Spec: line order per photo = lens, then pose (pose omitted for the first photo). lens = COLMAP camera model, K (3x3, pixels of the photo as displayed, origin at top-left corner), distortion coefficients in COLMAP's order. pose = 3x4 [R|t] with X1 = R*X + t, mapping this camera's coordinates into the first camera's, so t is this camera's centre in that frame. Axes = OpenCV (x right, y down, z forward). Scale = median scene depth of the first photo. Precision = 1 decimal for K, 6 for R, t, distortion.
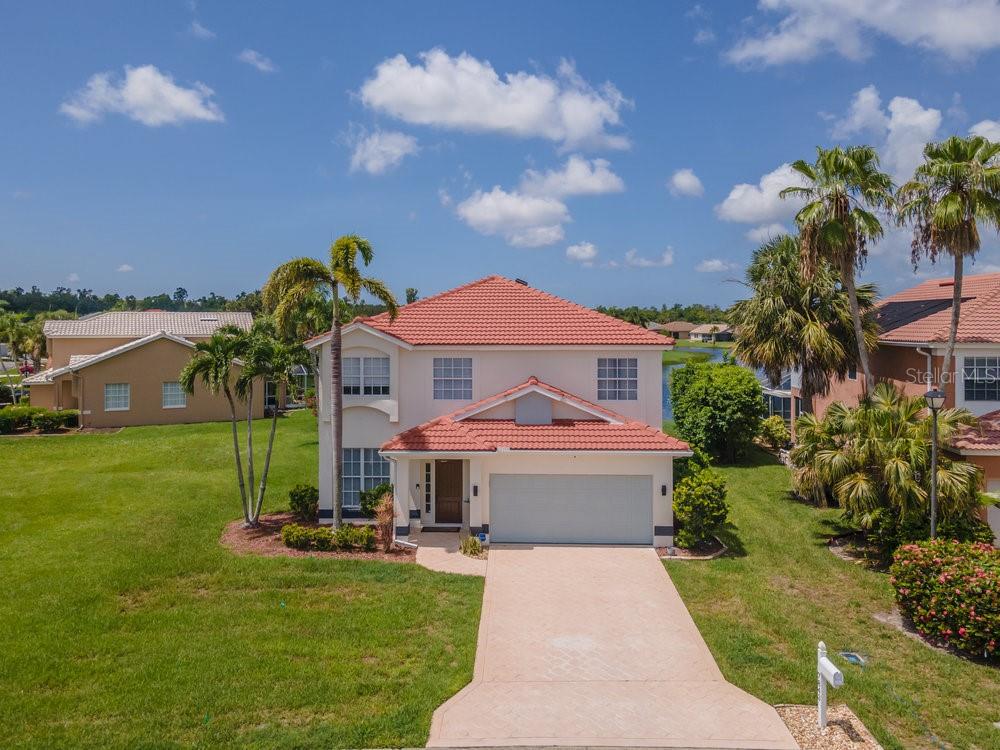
lens RADIAL K [[702.7, 0, 497.2], [0, 702.7, 317.4], [0, 0, 1]] dist [0.025526, 0.000232]
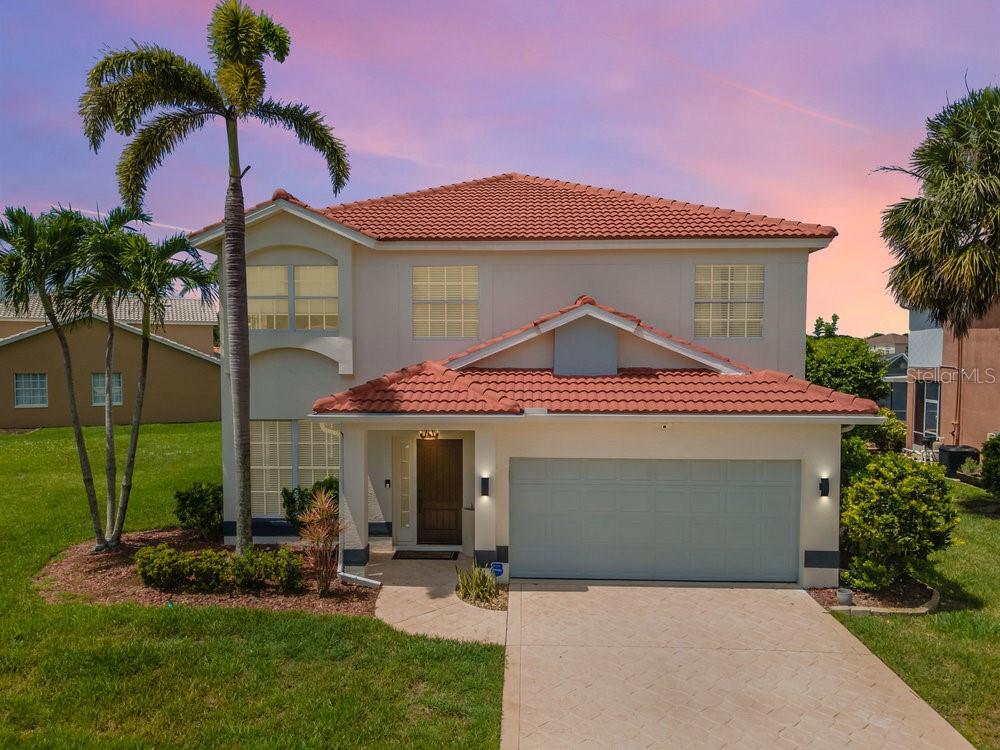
lens RADIAL K [[715.6, 0, 500.0], [0, 715.6, 375.0], [0, 0, 1]] dist [0.007081, 0.055216]
pose [[0.999992, 0.002936, -0.002629, -0.017800], [-0.002817, 0.999020, 0.044182, 0.133759], [0.002756, -0.044174, 0.999020, 0.440726]]
